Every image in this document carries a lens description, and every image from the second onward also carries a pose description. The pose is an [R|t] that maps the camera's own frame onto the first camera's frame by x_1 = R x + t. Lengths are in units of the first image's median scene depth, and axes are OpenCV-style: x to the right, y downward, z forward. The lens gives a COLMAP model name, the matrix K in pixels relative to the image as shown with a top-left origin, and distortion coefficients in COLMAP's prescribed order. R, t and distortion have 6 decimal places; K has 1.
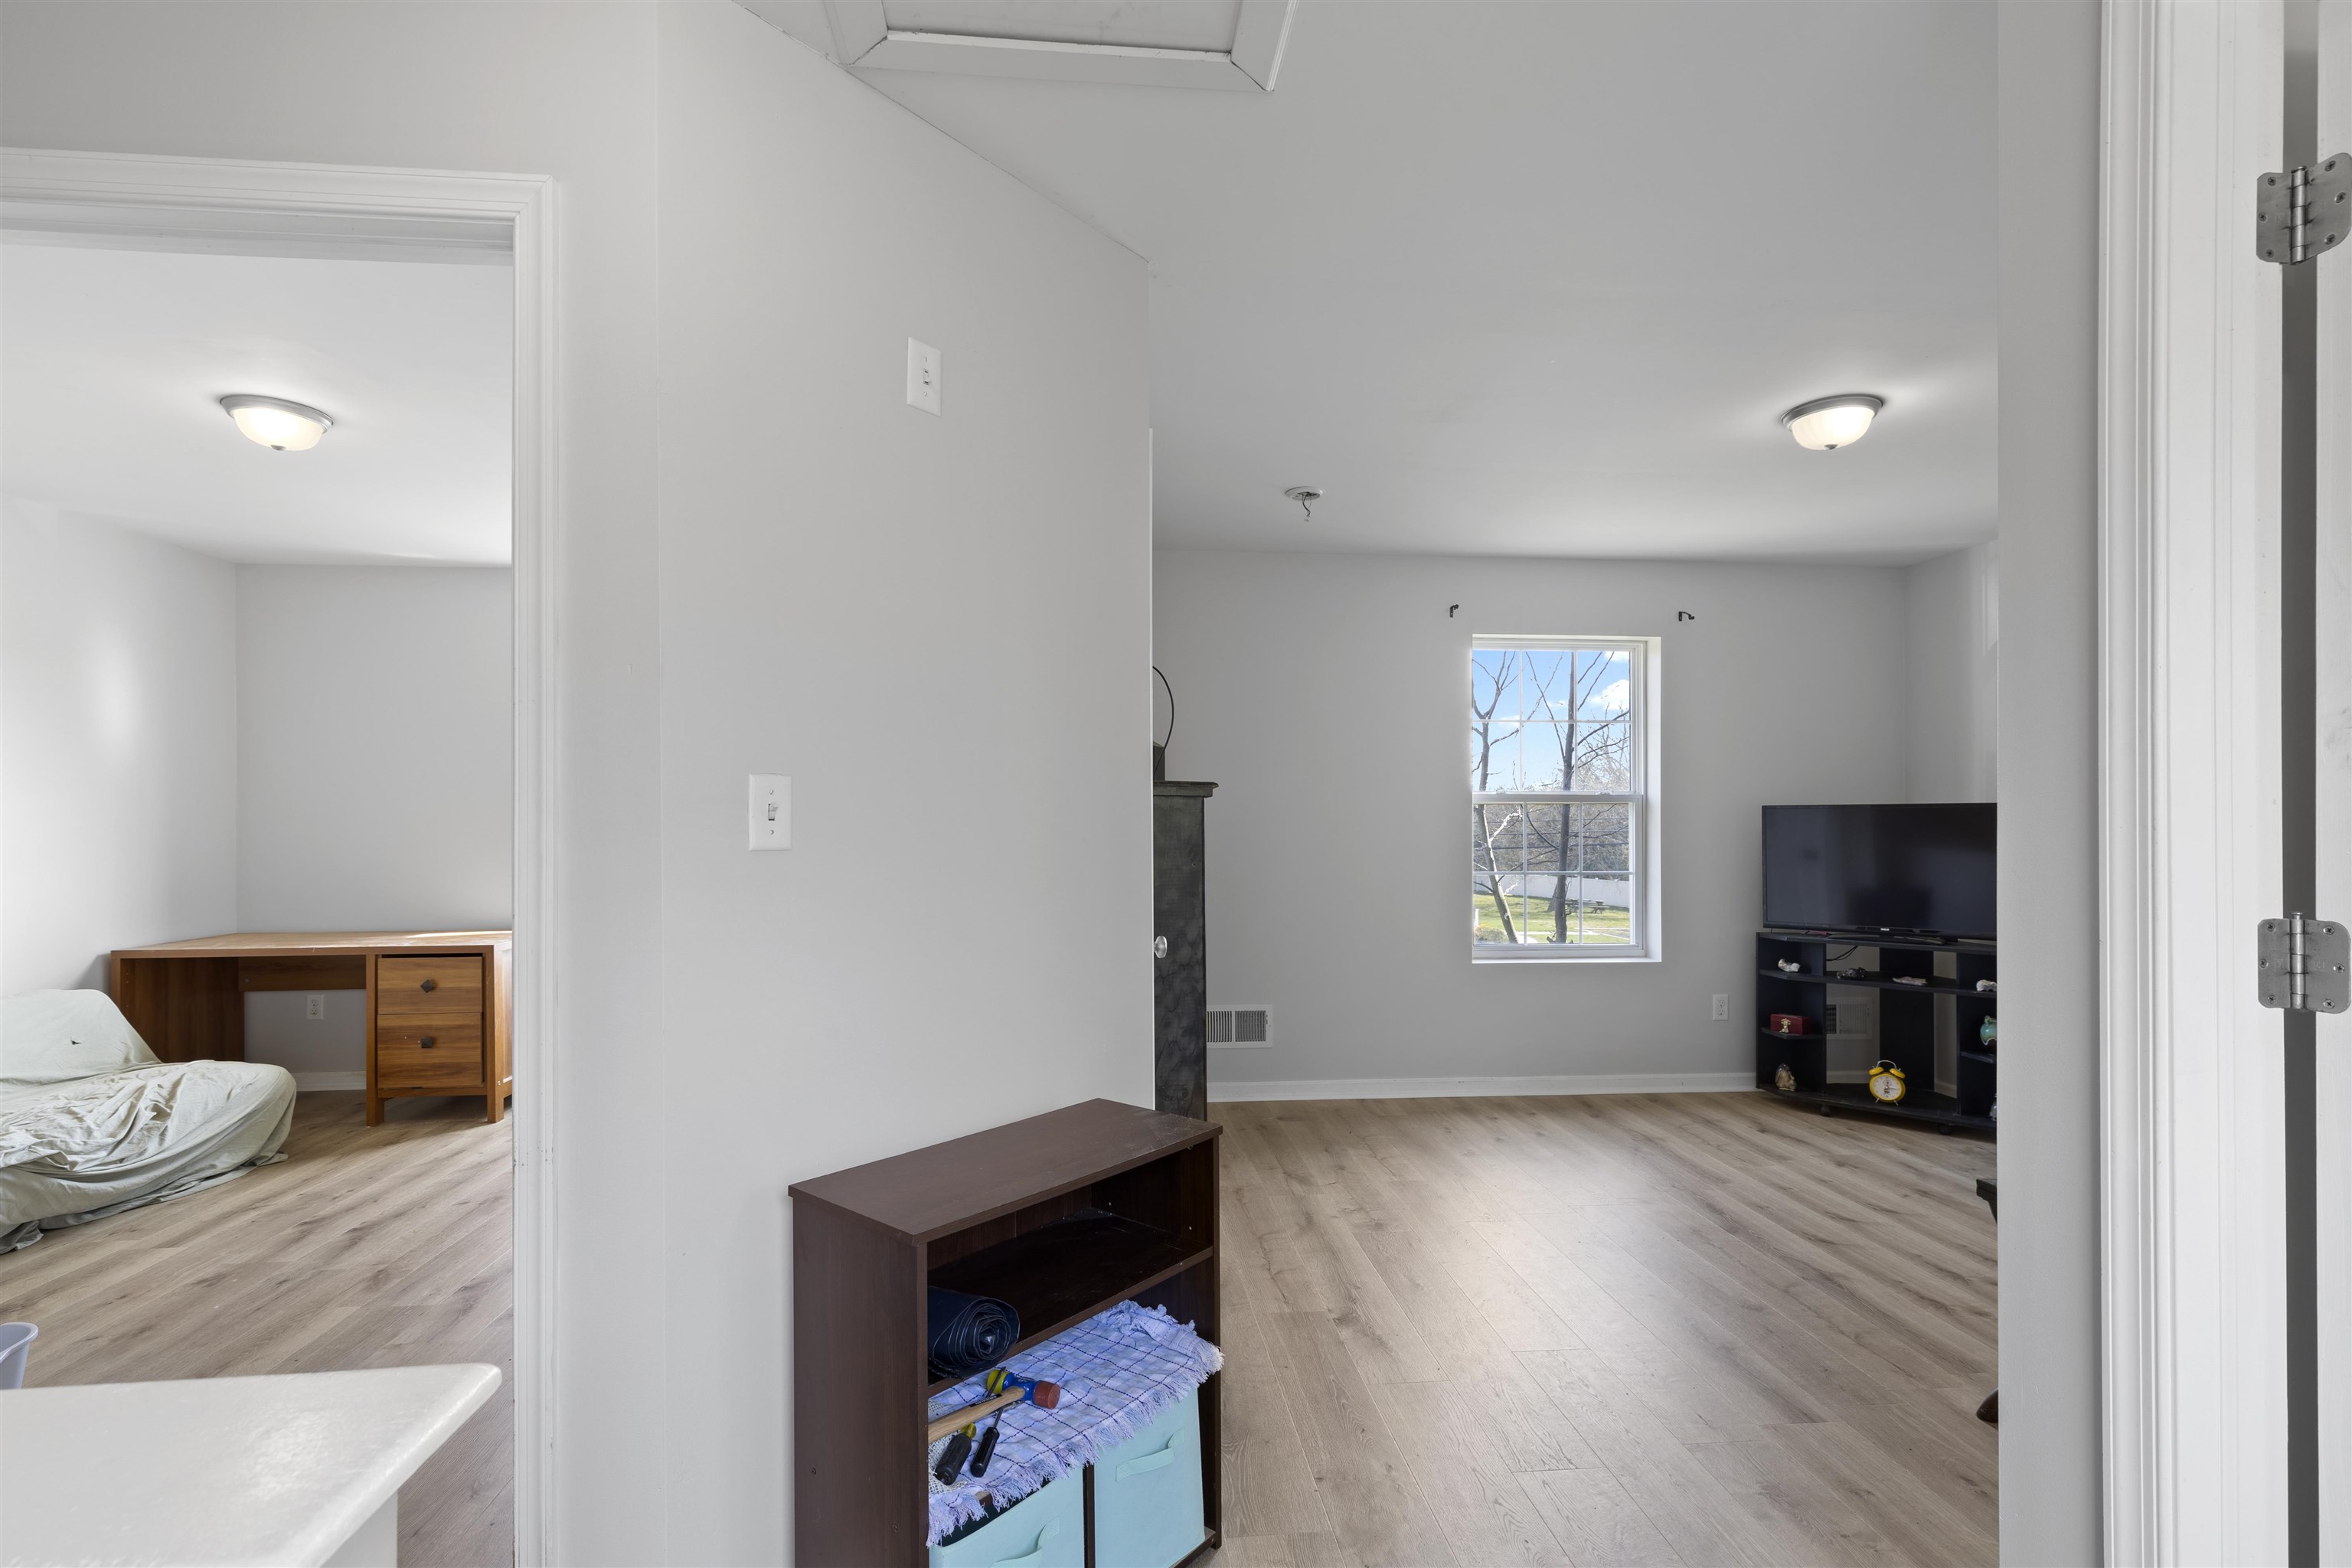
lens RADIAL K [[1069.3, 0, 1177.9], [0, 1069.3, 792.8], [0, 0, 1]] dist [0.005612, 0.000799]
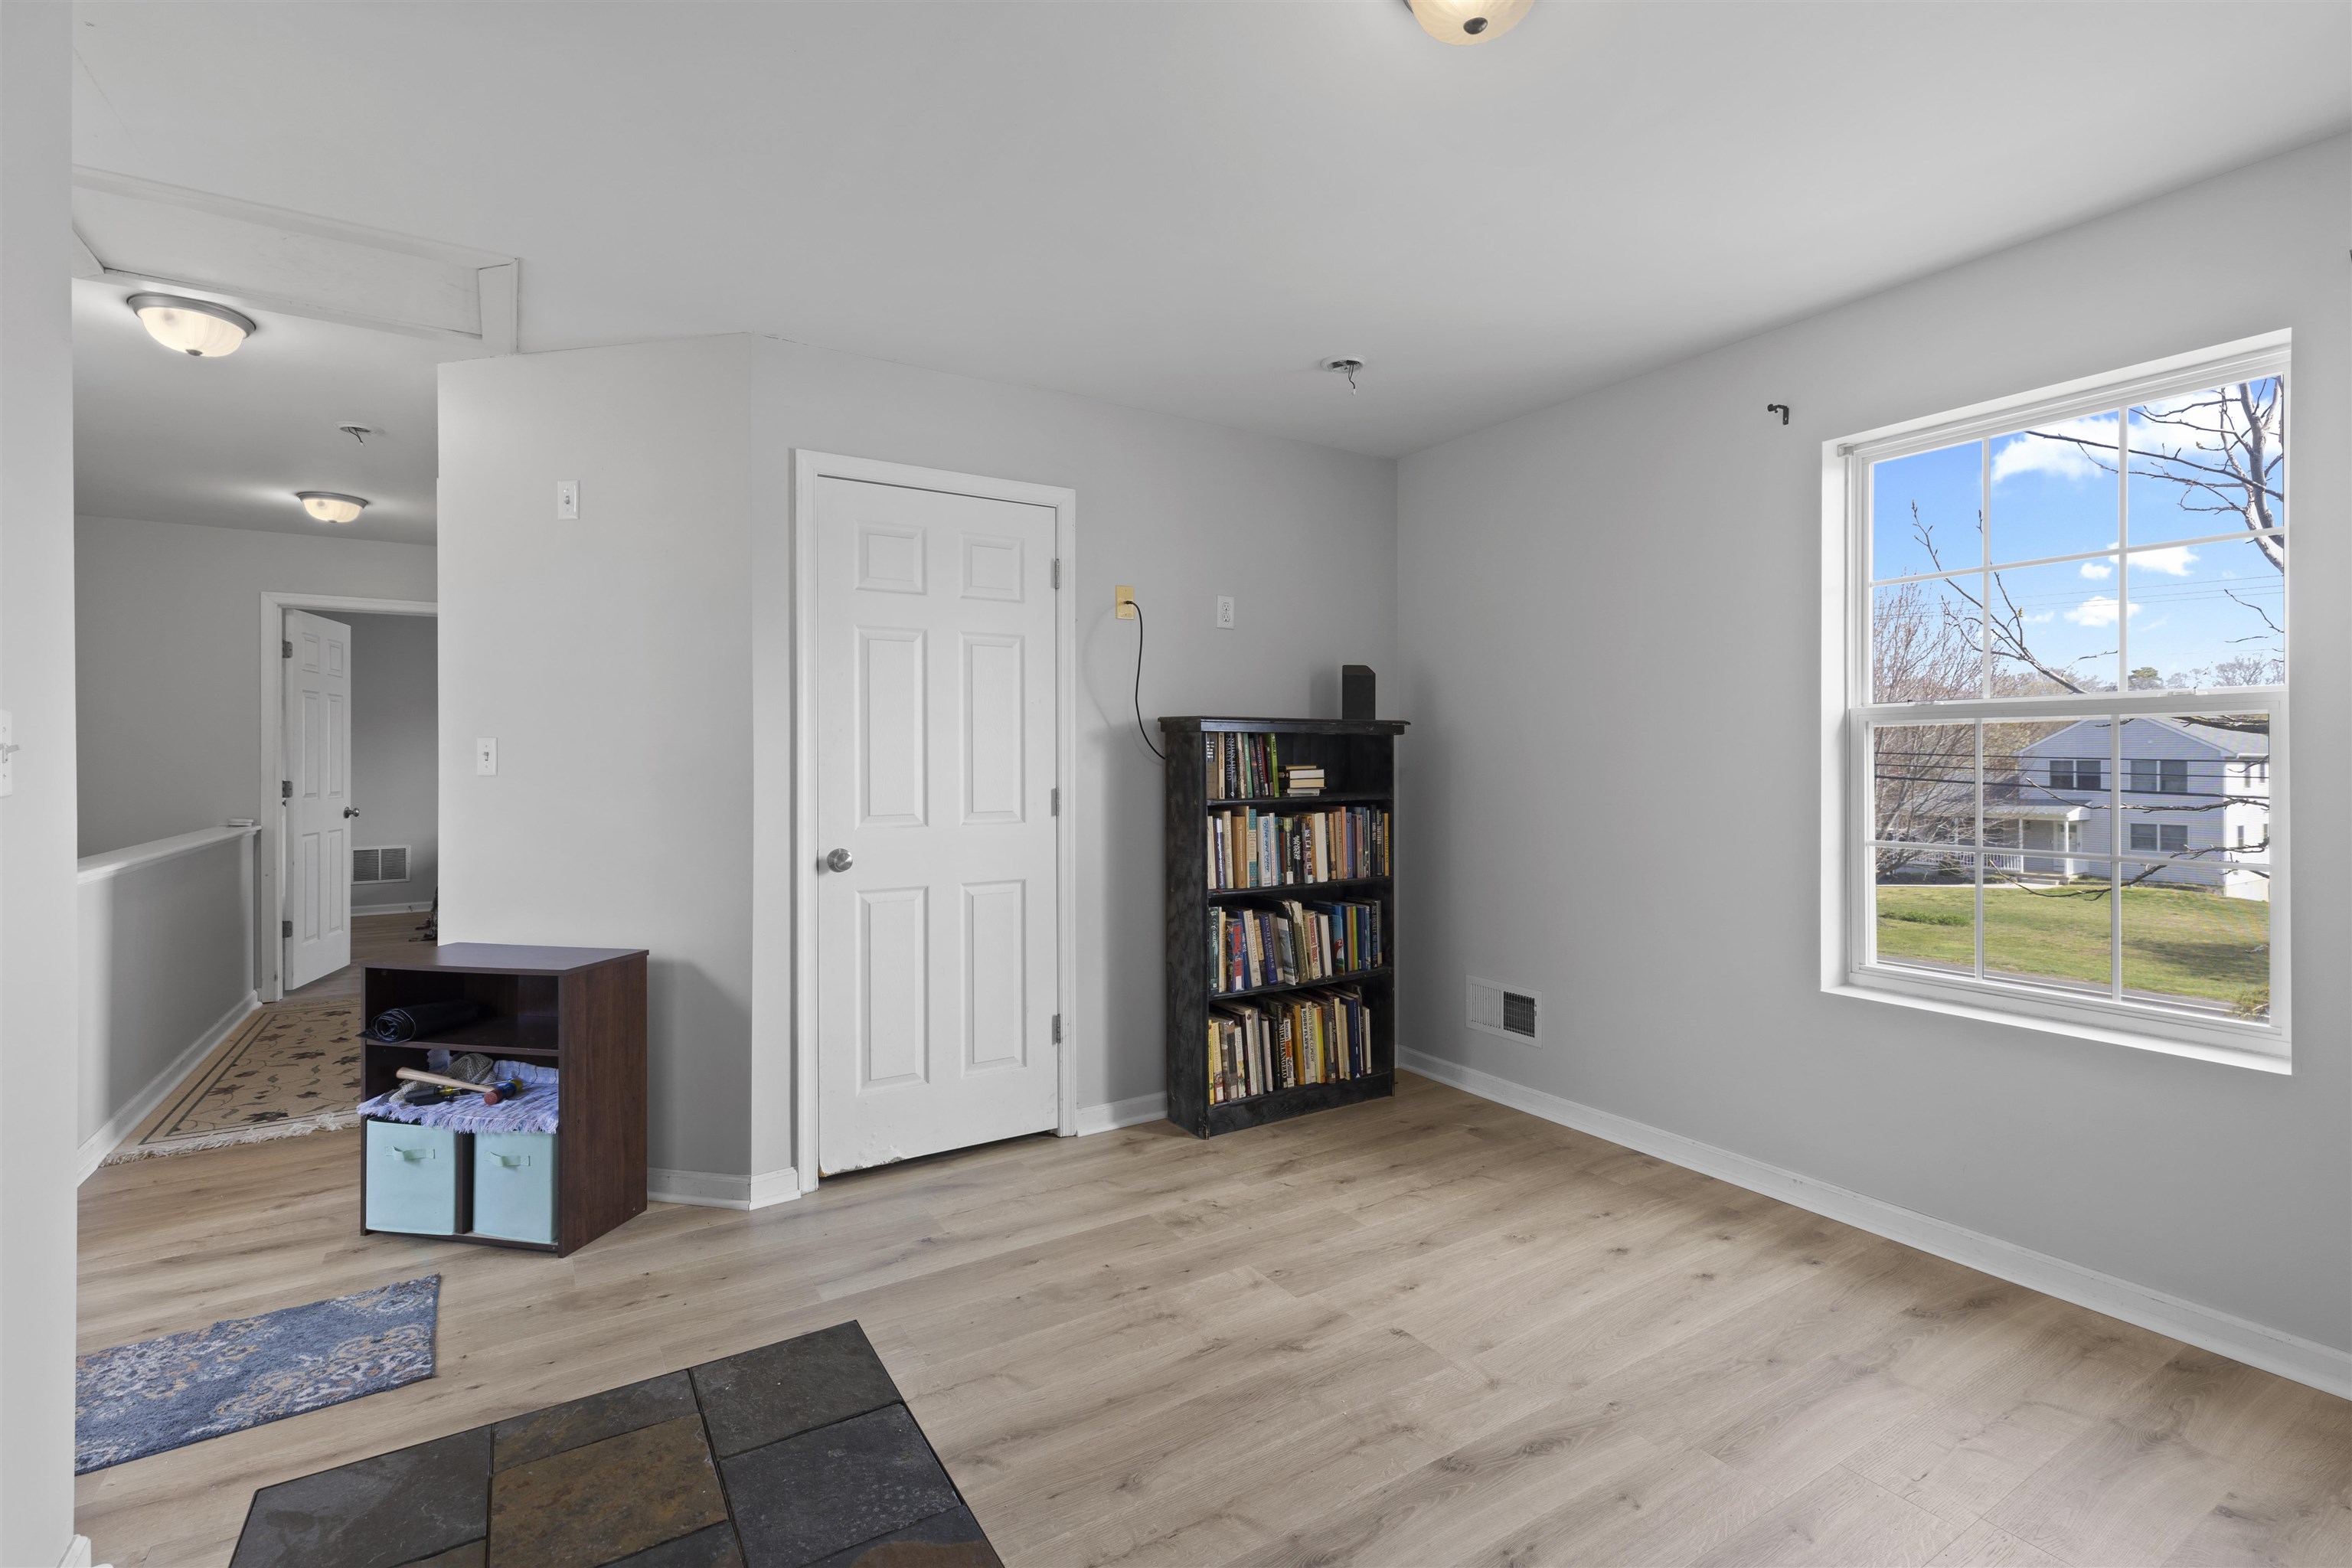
lens RADIAL K [[1069.3, 0, 1191.6], [0, 1069.3, 756.6], [0, 0, 1]] dist [0.005612, 0.000799]
pose [[0.457119, -0.004288, -0.889395, 0.705664], [0.027604, 0.999575, 0.009369, 0.013988], [0.888977, -0.028834, 0.457043, 0.455208]]
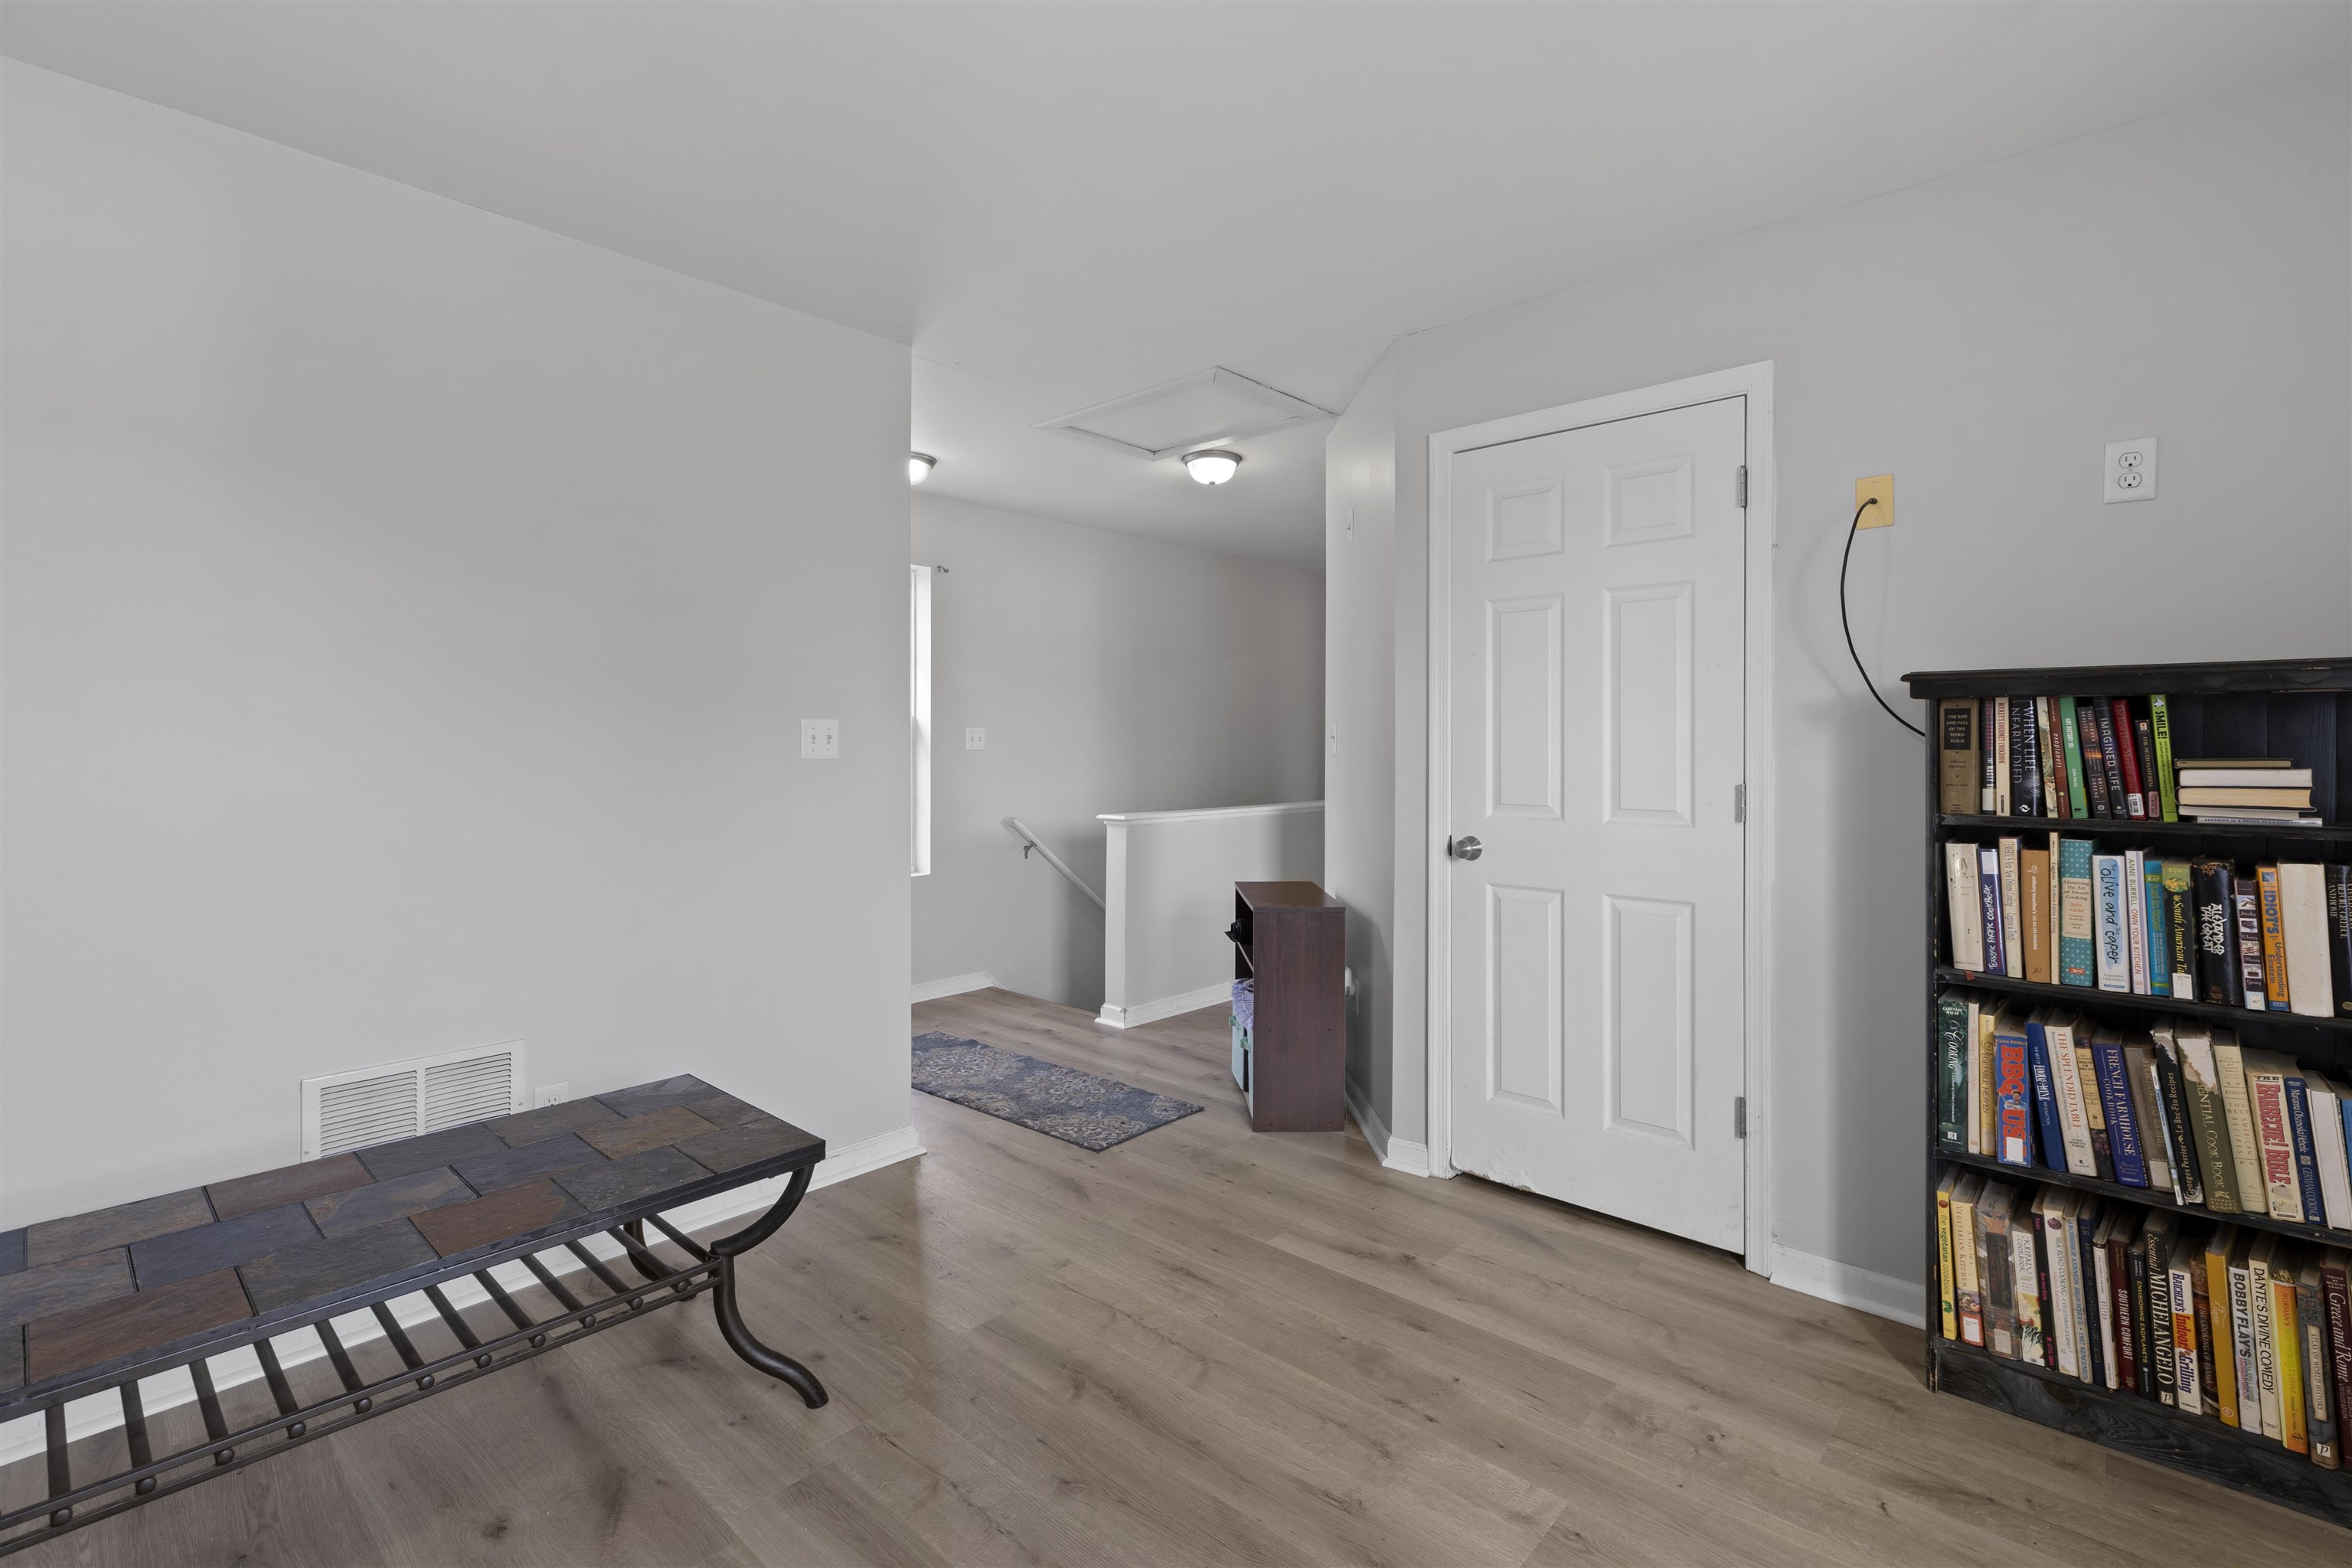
lens RADIAL K [[1069.3, 0, 1163.7], [0, 1069.3, 746.3], [0, 0, 1]] dist [0.005612, 0.000799]
pose [[-0.743116, -0.001828, -0.669160, 0.571002], [0.014637, 0.999713, -0.018986, 0.027943], [0.669002, -0.023903, -0.742876, 0.938337]]
